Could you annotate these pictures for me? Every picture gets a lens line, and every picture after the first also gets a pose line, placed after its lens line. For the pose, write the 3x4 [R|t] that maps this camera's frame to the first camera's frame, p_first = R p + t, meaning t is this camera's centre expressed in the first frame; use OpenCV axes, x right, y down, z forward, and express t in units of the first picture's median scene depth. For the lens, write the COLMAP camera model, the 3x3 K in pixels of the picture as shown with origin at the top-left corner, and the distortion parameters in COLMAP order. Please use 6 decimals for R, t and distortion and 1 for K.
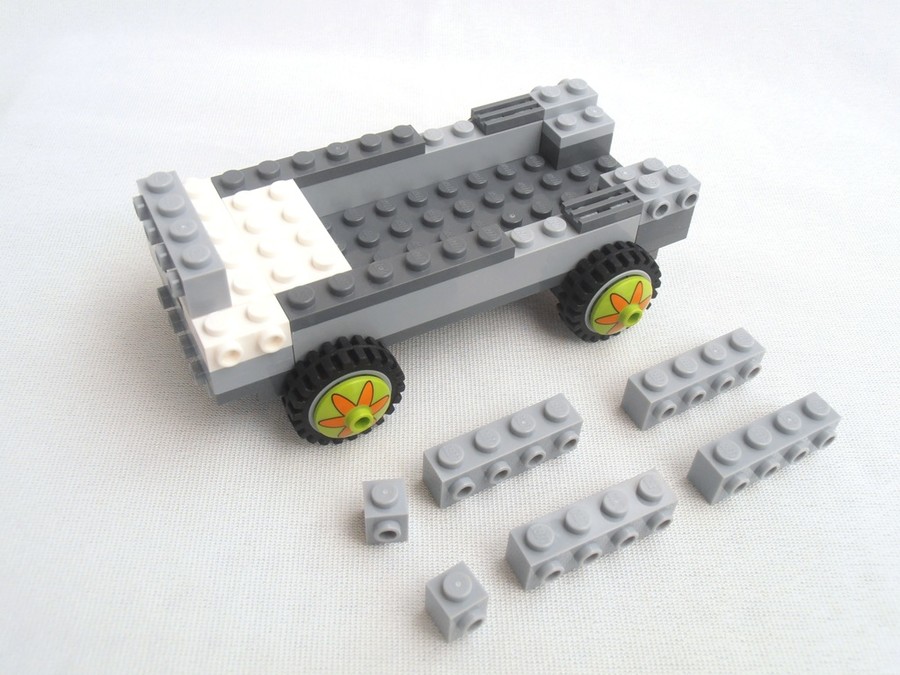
lens RADIAL K [[908.9, 0, 452.6], [0, 908.9, 316.2], [0, 0, 1]] dist [-0.034013, -0.009014]
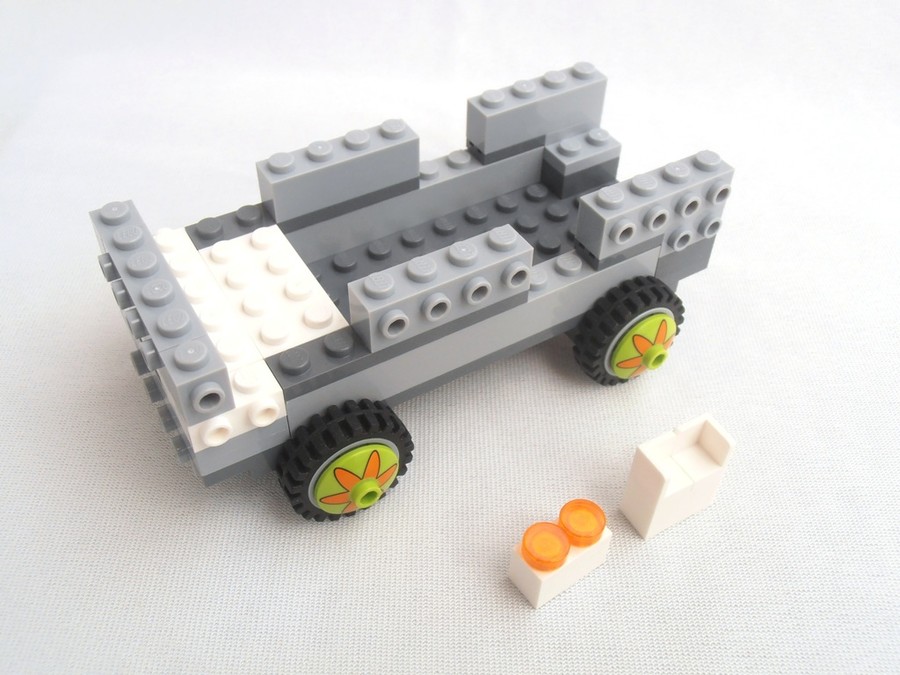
lens RADIAL K [[908.9, 0, 452.6], [0, 908.9, 316.2], [0, 0, 1]] dist [-0.034013, -0.009014]
pose [[0.998491, -0.047012, 0.028392, -0.031494], [0.047481, 0.998743, -0.016080, -0.037862], [-0.027600, 0.017404, 0.999468, 0.096794]]
